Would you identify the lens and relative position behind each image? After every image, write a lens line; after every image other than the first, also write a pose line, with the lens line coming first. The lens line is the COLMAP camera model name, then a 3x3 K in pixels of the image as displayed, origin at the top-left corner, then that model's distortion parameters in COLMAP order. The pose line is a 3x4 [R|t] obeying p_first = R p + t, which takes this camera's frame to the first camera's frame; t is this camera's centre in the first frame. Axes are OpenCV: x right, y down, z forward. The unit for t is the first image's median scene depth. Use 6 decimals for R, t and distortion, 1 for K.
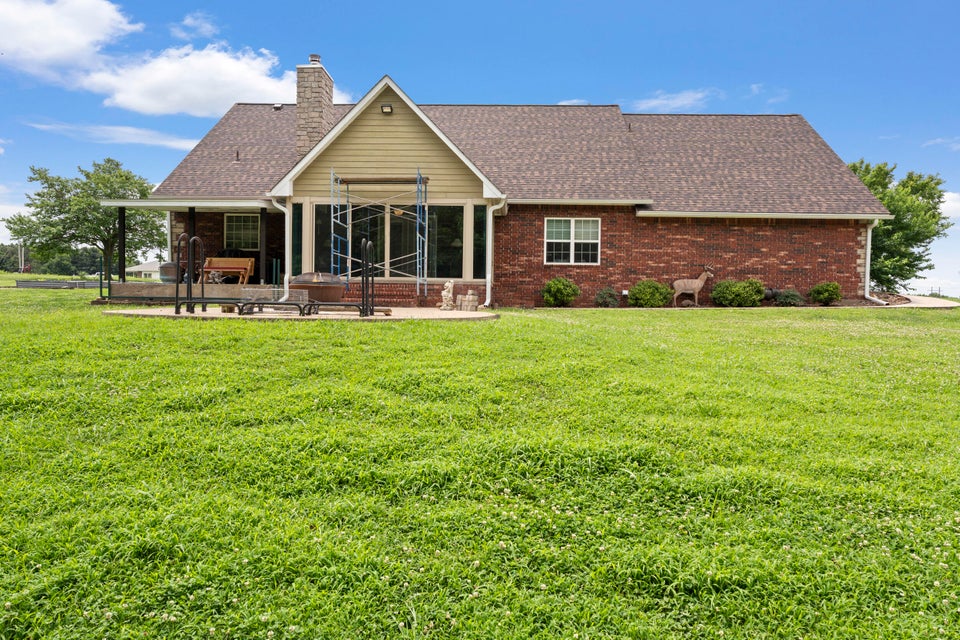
lens RADIAL K [[578.5, 0, 479.5], [0, 578.5, 317.2], [0, 0, 1]] dist [-0.006366, -0.000612]
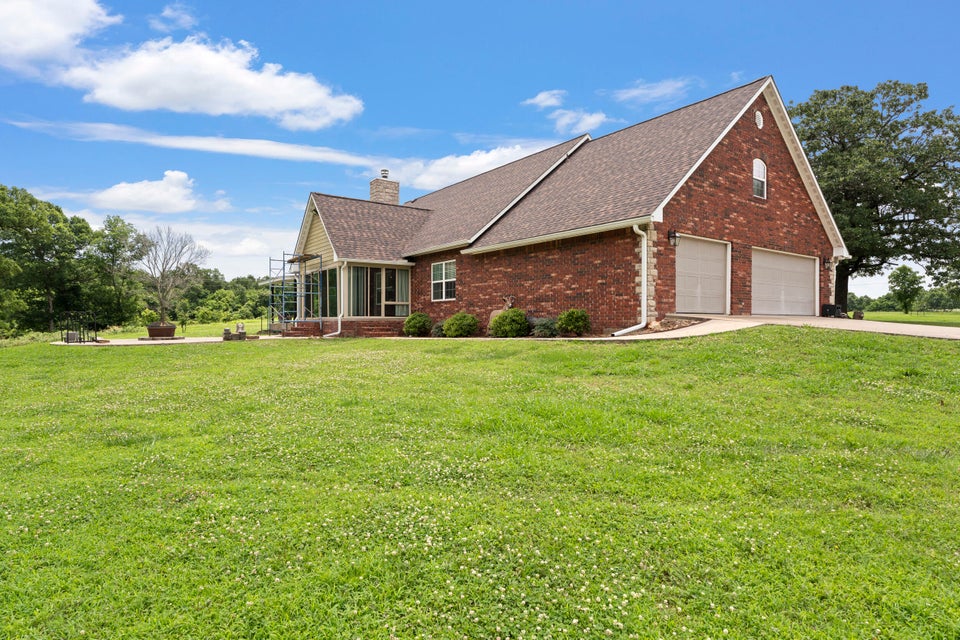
lens RADIAL K [[550.7, 0, 479.2], [0, 550.7, 323.7], [0, 0, 1]] dist [0.000506, 0.000036]
pose [[0.615735, -0.014829, -0.787814, 1.097532], [-0.014139, 0.999454, -0.029863, -0.011621], [0.787826, 0.029527, 0.615189, 0.371124]]
